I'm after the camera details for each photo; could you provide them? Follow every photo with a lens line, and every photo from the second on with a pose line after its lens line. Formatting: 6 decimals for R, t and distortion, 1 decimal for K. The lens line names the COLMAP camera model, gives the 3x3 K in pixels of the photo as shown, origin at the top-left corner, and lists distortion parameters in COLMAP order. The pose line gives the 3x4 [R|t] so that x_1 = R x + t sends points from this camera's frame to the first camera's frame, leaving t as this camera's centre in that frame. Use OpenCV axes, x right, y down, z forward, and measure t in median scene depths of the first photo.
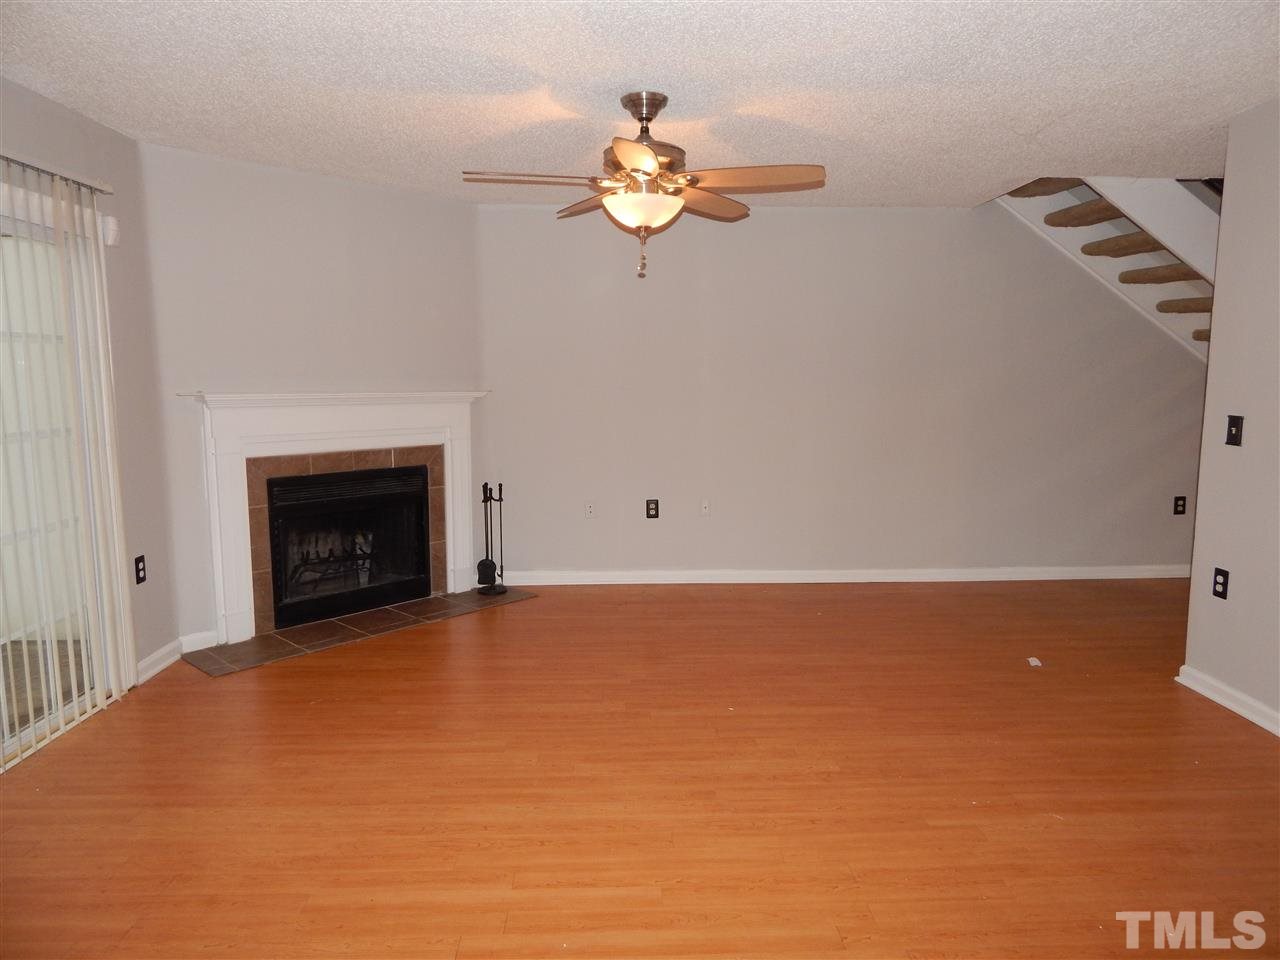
lens RADIAL K [[856.8, 0, 640.0], [0, 856.8, 480.0], [0, 0, 1]] dist [-0.003011, -0.002629]
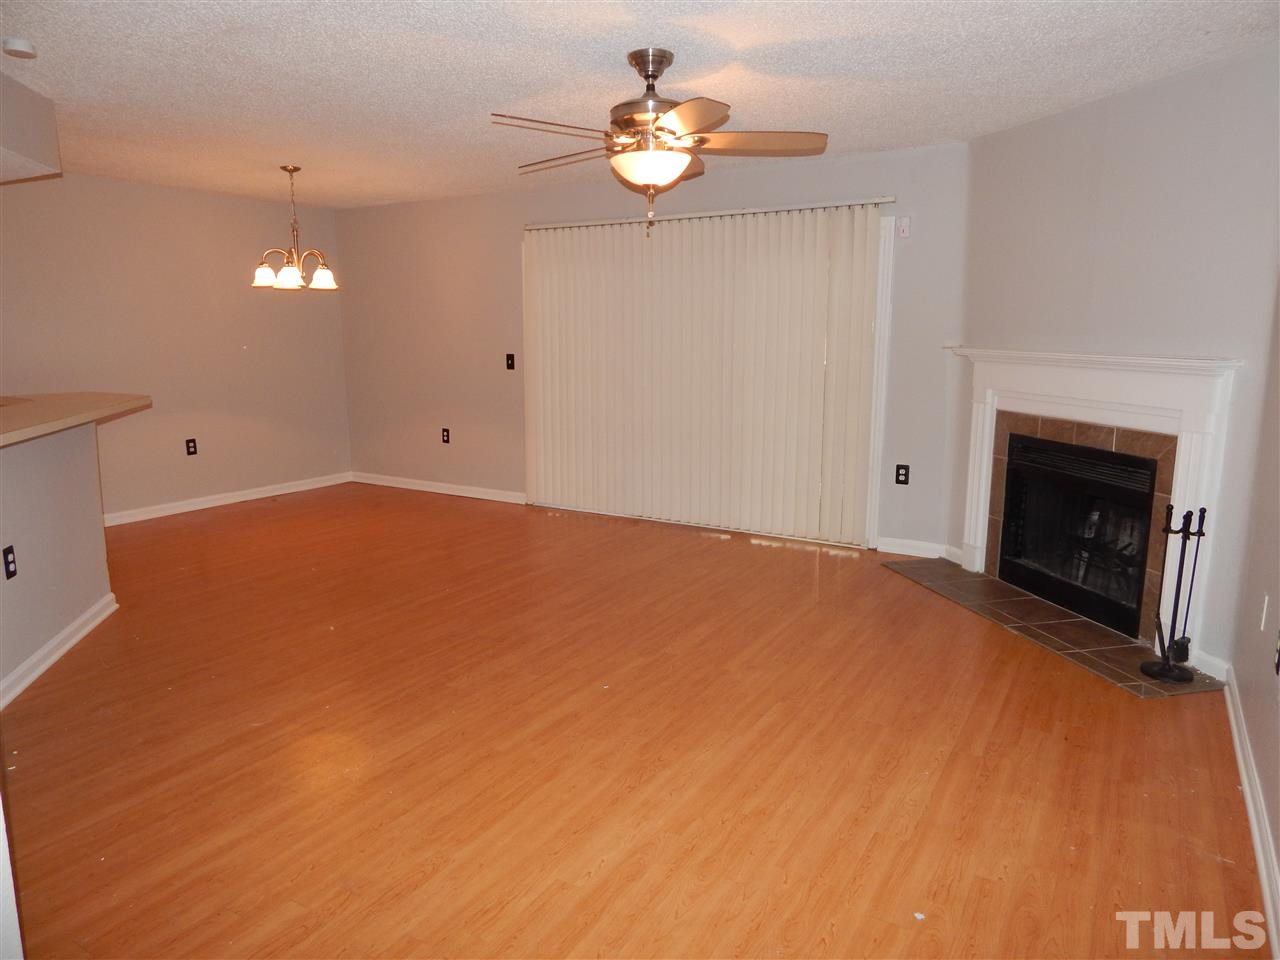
lens RADIAL K [[856.8, 0, 640.0], [0, 856.8, 480.0], [0, 0, 1]] dist [-0.003011, -0.002629]
pose [[-0.554239, 0.144146, -0.819782, 0.654690], [-0.103899, 0.965207, 0.239960, -0.145621], [0.825848, 0.218170, -0.519978, 1.165284]]
